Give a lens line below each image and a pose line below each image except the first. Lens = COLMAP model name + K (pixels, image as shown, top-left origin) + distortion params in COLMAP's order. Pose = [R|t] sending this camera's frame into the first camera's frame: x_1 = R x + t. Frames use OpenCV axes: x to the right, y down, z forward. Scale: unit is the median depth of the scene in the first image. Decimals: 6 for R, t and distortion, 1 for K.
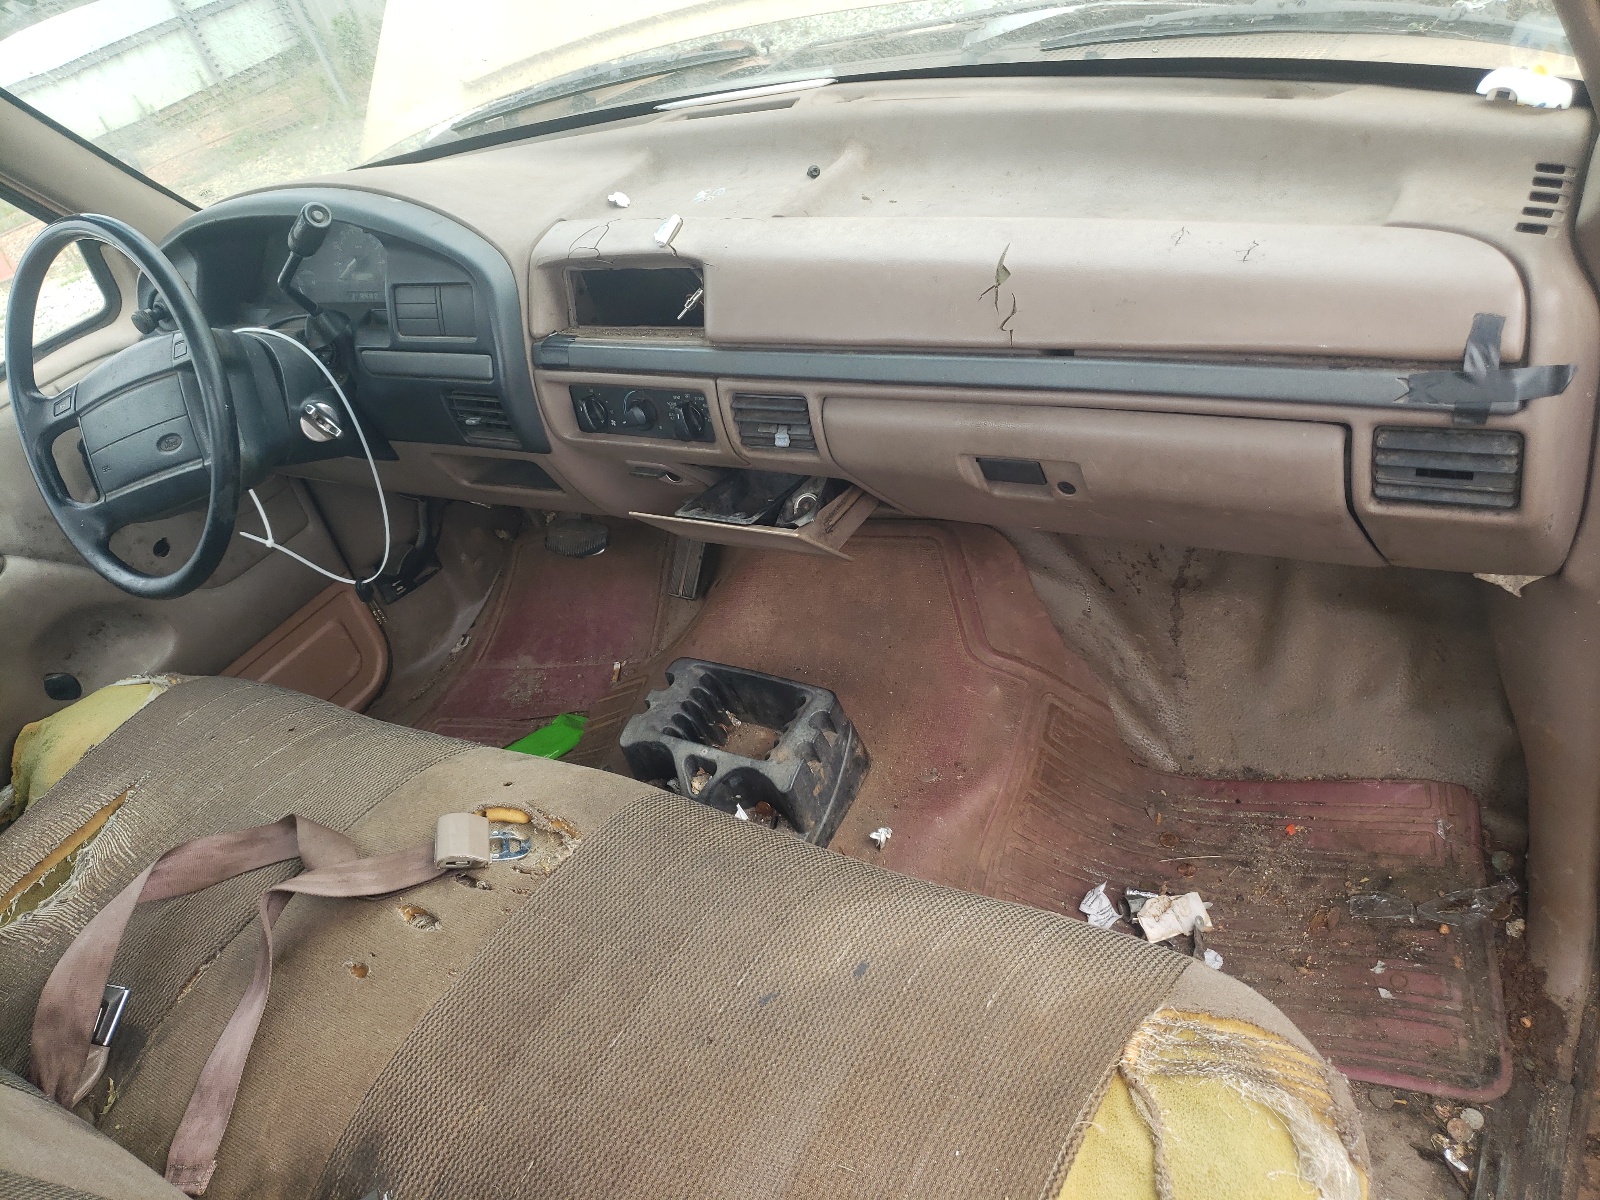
lens RADIAL K [[1202.2, 0, 801.6], [0, 1202.2, 565.0], [0, 0, 1]] dist [0.149491, -0.299912]
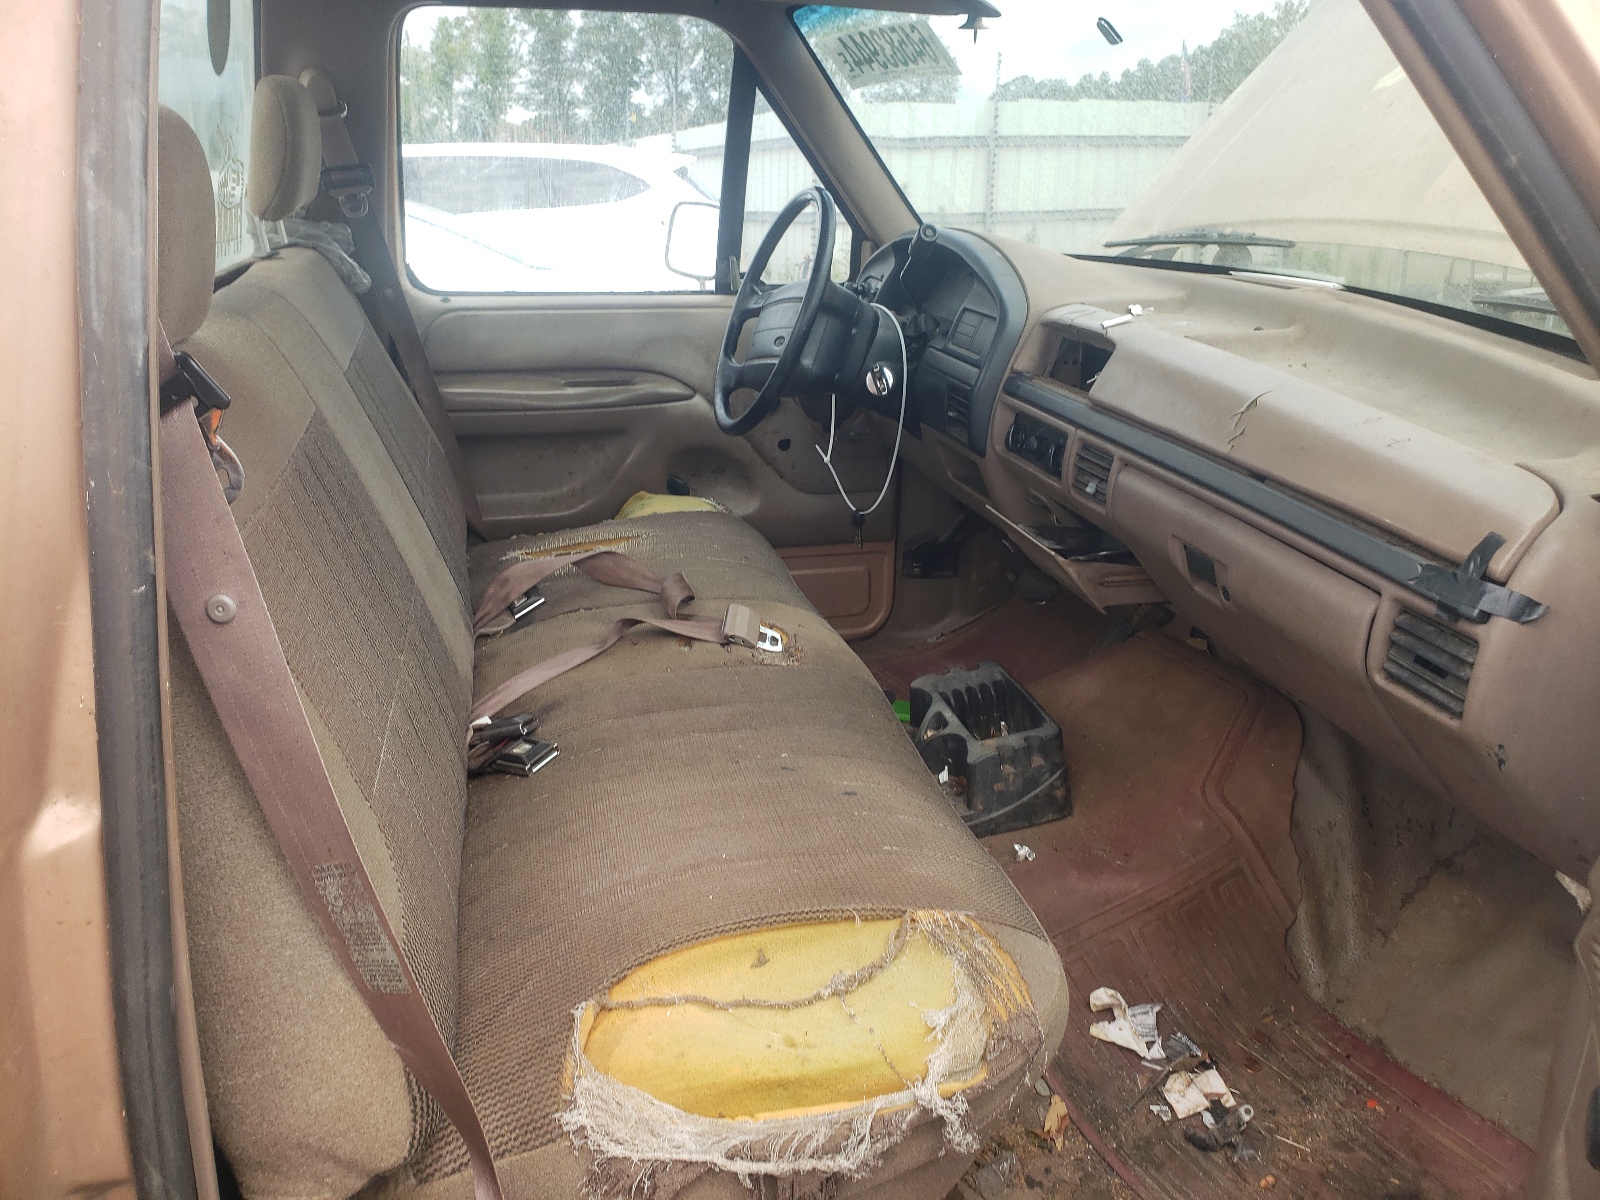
lens RADIAL K [[1232.8, 0, 800.0], [0, 1232.8, 600.0], [0, 0, 1]] dist [0.006927, -0.116981]
pose [[0.684351, 0.465562, -0.561173, 0.470543], [-0.540159, 0.840672, 0.038717, 0.091302], [0.489787, 0.276627, 0.826793, -0.142286]]
